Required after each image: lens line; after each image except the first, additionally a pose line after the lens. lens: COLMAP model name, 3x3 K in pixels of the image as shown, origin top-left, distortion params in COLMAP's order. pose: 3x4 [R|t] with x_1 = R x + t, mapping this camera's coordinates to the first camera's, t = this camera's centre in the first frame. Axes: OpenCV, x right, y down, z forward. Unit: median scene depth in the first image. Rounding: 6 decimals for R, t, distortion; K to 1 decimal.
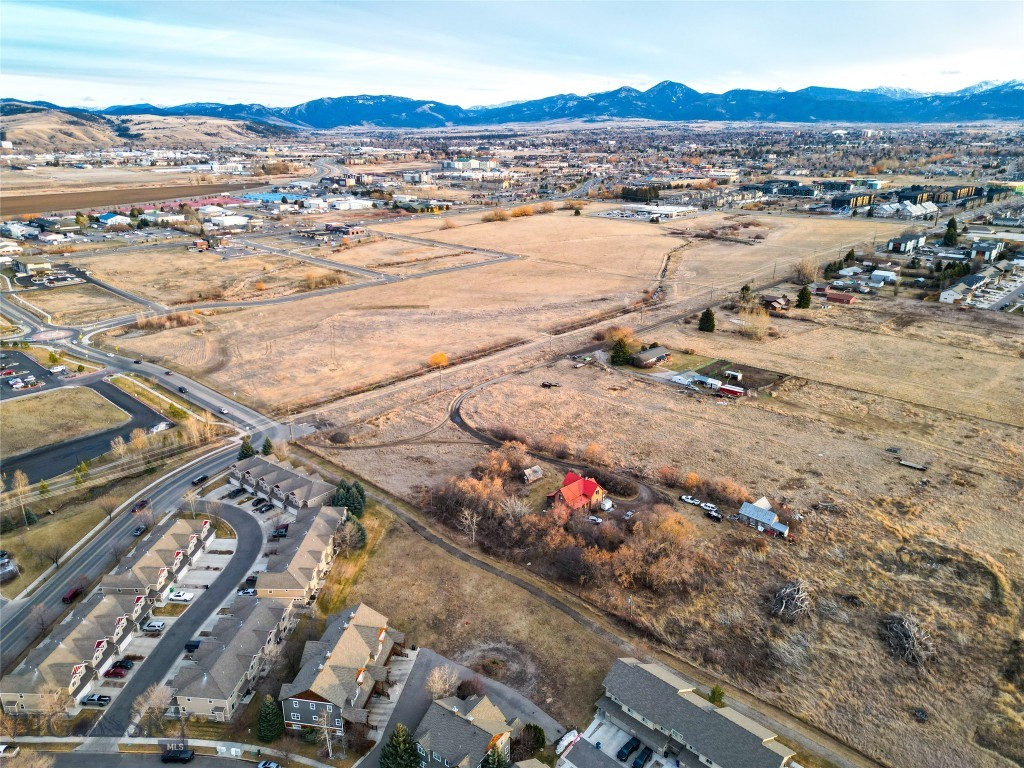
lens RADIAL K [[714.5, 0, 512.0], [0, 714.5, 384.0], [0, 0, 1]] dist [0.080526, -0.075334]
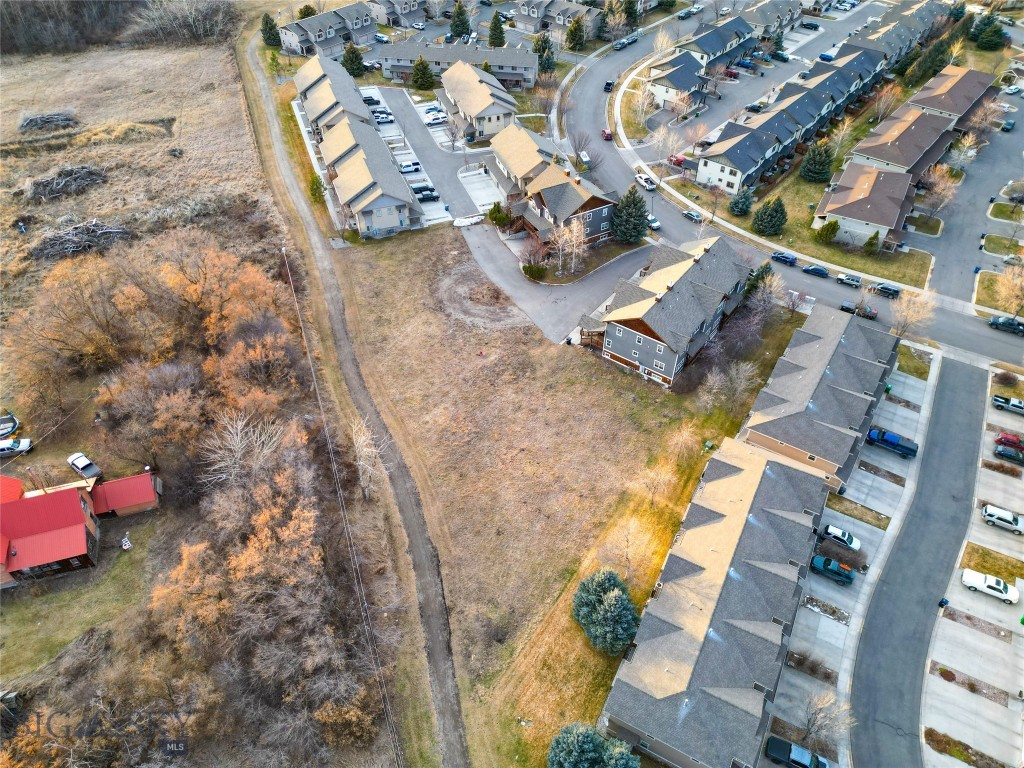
lens RADIAL K [[714.5, 0, 512.0], [0, 714.5, 384.0], [0, 0, 1]] dist [0.080526, -0.075334]
pose [[-0.896006, -0.306210, 0.321571, -0.321422], [0.148613, 0.475633, 0.866999, -0.233545], [-0.418434, 0.824626, -0.380663, 1.309882]]
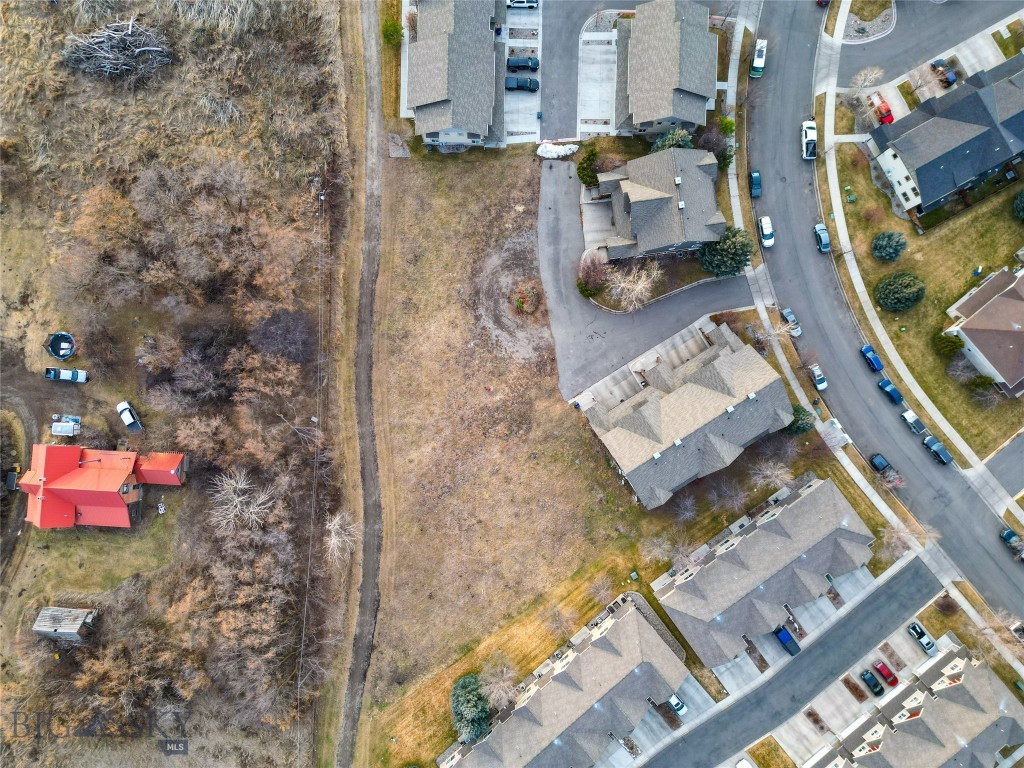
lens RADIAL K [[714.5, 0, 512.0], [0, 714.5, 384.0], [0, 0, 1]] dist [0.080526, -0.075334]
pose [[-0.675548, -0.736788, 0.027892, -0.095304], [0.254179, -0.197208, 0.946838, -0.309248], [-0.692119, 0.646724, 0.320500, 0.793593]]
